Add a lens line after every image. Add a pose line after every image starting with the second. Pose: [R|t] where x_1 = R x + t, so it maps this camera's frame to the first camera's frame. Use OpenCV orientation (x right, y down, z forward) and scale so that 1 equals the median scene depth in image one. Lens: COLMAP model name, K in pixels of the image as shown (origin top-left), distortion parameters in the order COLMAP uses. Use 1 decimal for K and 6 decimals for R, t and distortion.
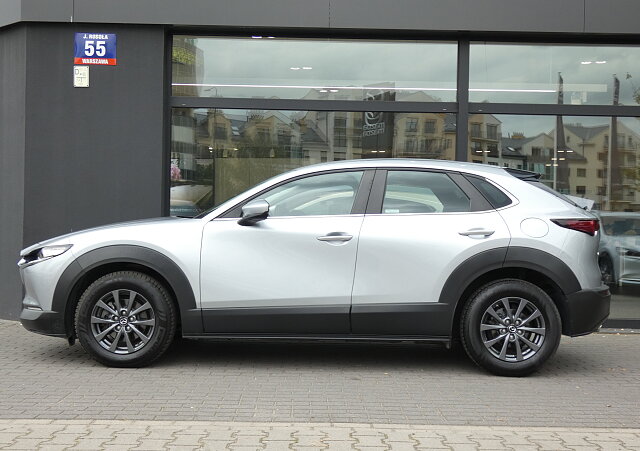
lens RADIAL K [[1004.9, 0, 320.0], [0, 1004.9, 225.5], [0, 0, 1]] dist [0.073518, 0.022305]
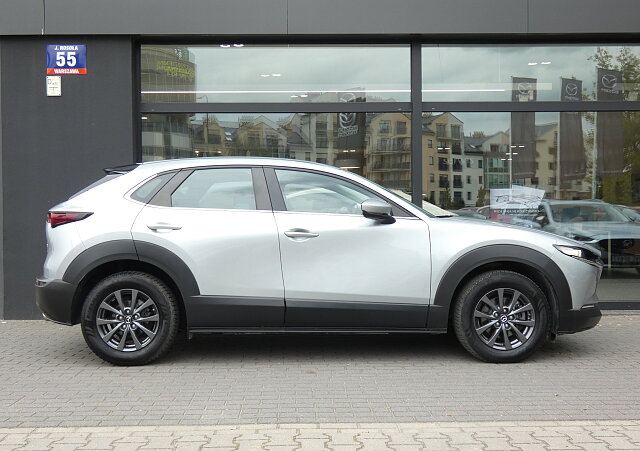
lens RADIAL K [[809.9, 0, 340.6], [0, 809.9, 218.7], [0, 0, 1]] dist [0.013197, 0.070262]
pose [[0.999634, -0.026005, 0.007410, 0.052049], [0.025962, 0.999646, 0.005794, -0.006171], [-0.007558, -0.005599, 0.999956, 0.147029]]
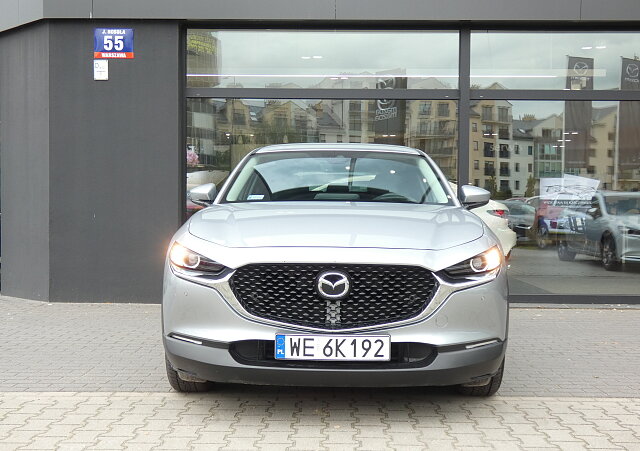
lens RADIAL K [[1004.9, 0, 320.0], [0, 1004.9, 225.5], [0, 0, 1]] dist [0.073518, 0.022305]
pose [[0.999517, -0.009988, -0.029412, 0.021412], [0.010588, 0.999738, 0.020304, -0.003995], [0.029201, -0.020605, 0.999361, -0.049667]]
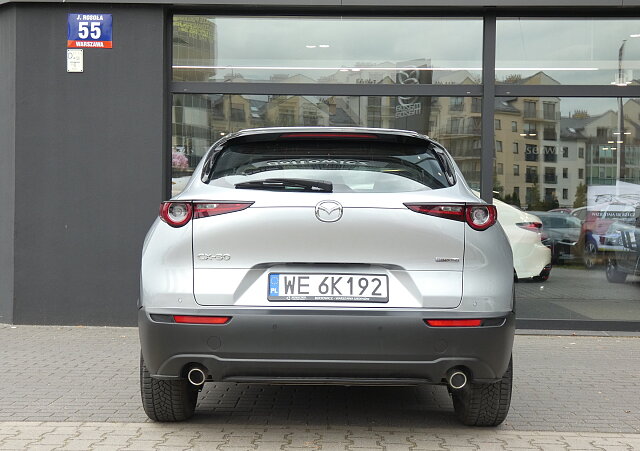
lens RADIAL K [[1247.2, 0, 319.4], [0, 1247.2, 218.0], [0, 0, 1]] dist [0.247549, -0.409878]
pose [[0.998541, -0.004836, -0.053780, 0.048850], [0.004850, 0.999988, 0.000124, -0.001977], [0.053779, -0.000384, 0.998553, -0.143354]]
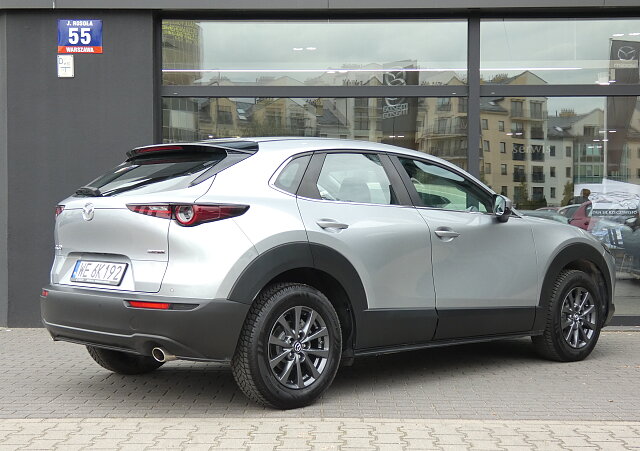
lens RADIAL K [[1296.5, 0, 320.0], [0, 1296.5, 225.5], [0, 0, 1]] dist [0.263180, -0.298026]
pose [[0.998965, -0.017238, -0.042101, 0.048158], [0.017358, 0.999846, 0.002483, 0.001740], [0.042051, -0.003211, 0.999110, -0.206854]]
